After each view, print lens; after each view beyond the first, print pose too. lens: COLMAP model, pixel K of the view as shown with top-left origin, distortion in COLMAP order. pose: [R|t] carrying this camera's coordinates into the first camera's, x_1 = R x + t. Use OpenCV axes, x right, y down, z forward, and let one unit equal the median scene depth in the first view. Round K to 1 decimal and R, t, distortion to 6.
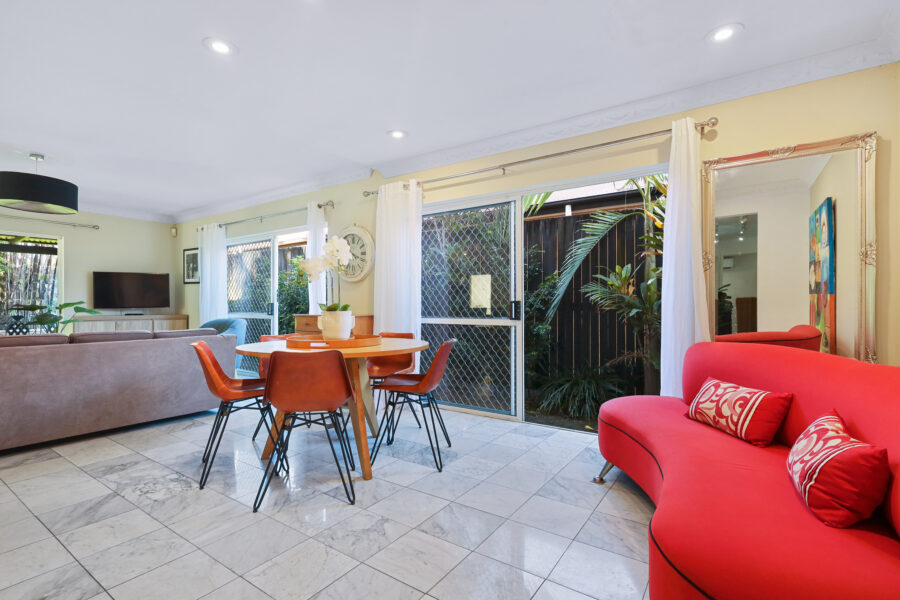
lens RADIAL K [[419.0, 0, 453.7], [0, 419.0, 301.3], [0, 0, 1]] dist [0.001411, 0.000304]
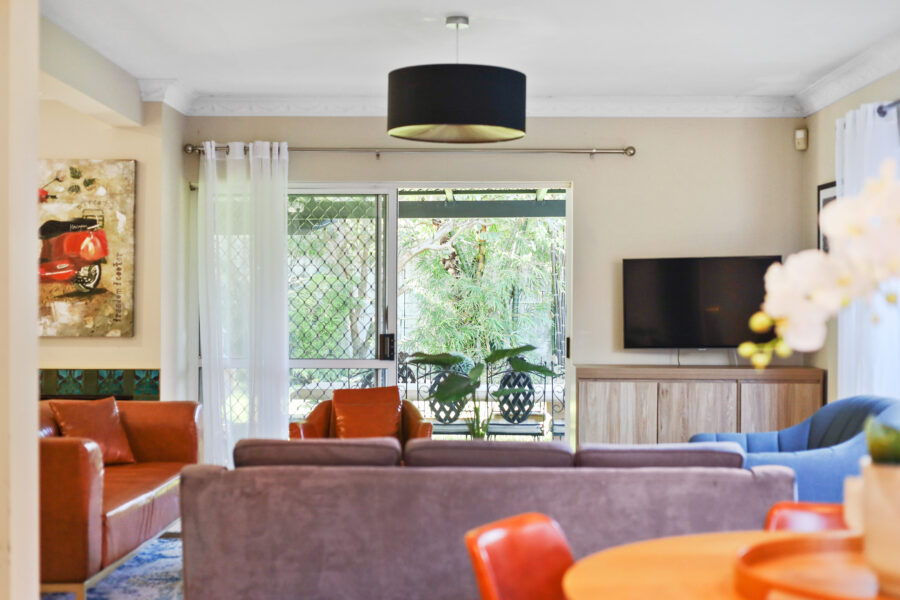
lens RADIAL K [[1253.8, 0, 447.6], [0, 1253.8, 302.0], [0, 0, 1]] dist [-0.011421, 0.000000]
pose [[0.553240, 0.001421, -0.833021, 0.114680], [0.002064, 0.999993, 0.003077, -0.048154], [0.833019, -0.003422, 0.553233, 0.244739]]
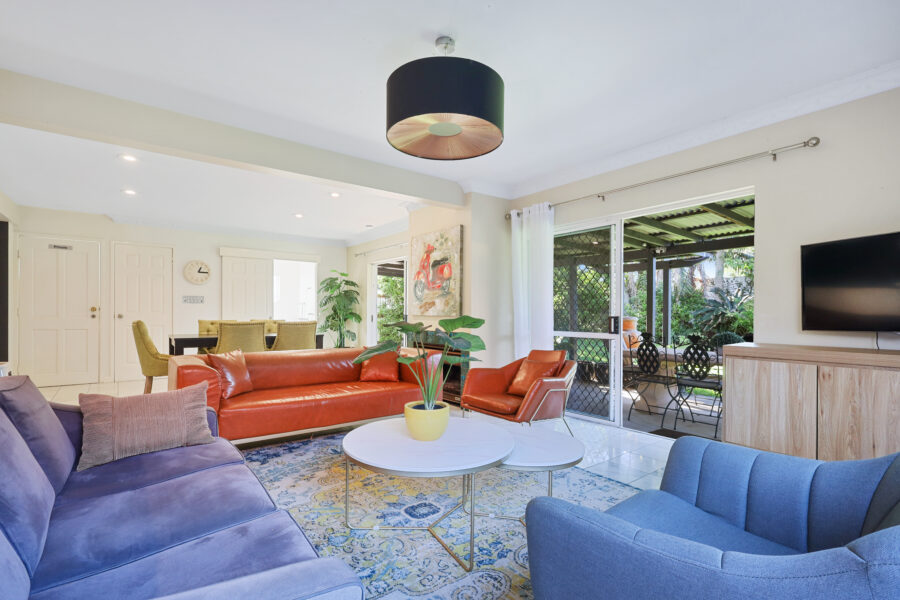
lens RADIAL K [[419.0, 0, 451.5], [0, 419.0, 314.6], [0, 0, 1]] dist [0.001411, 0.000304]
pose [[-0.313690, 0.003367, -0.949520, -0.476170], [0.004741, 0.999987, 0.001980, -0.002685], [0.949514, -0.003880, -0.313701, 1.149011]]
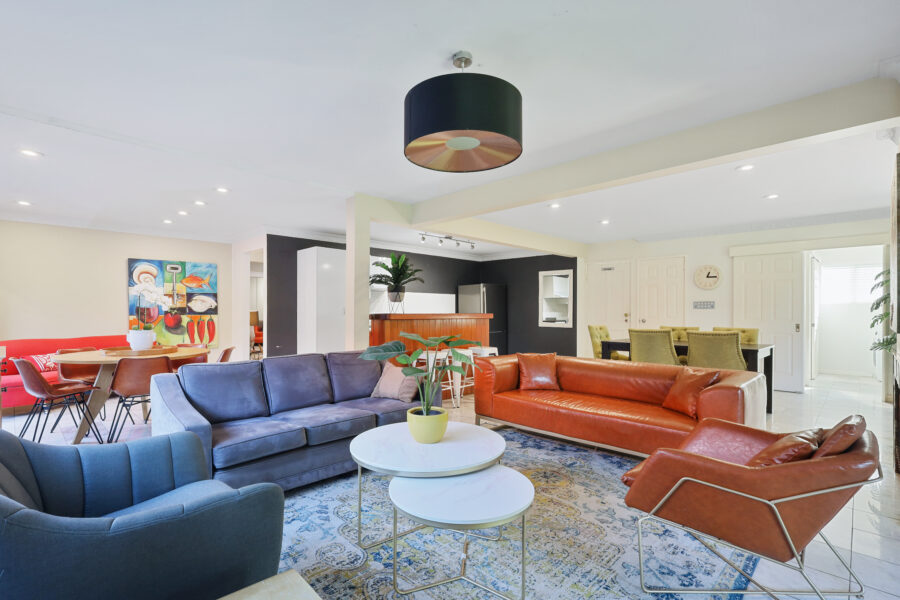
lens RADIAL K [[419.0, 0, 438.4], [0, 419.0, 314.5], [0, 0, 1]] dist [0.001411, 0.000304]
pose [[-0.983461, -0.001331, 0.181115, -1.028250], [-0.001917, 0.999993, -0.003057, -0.019855], [-0.181110, -0.003353, -0.983457, 1.489485]]
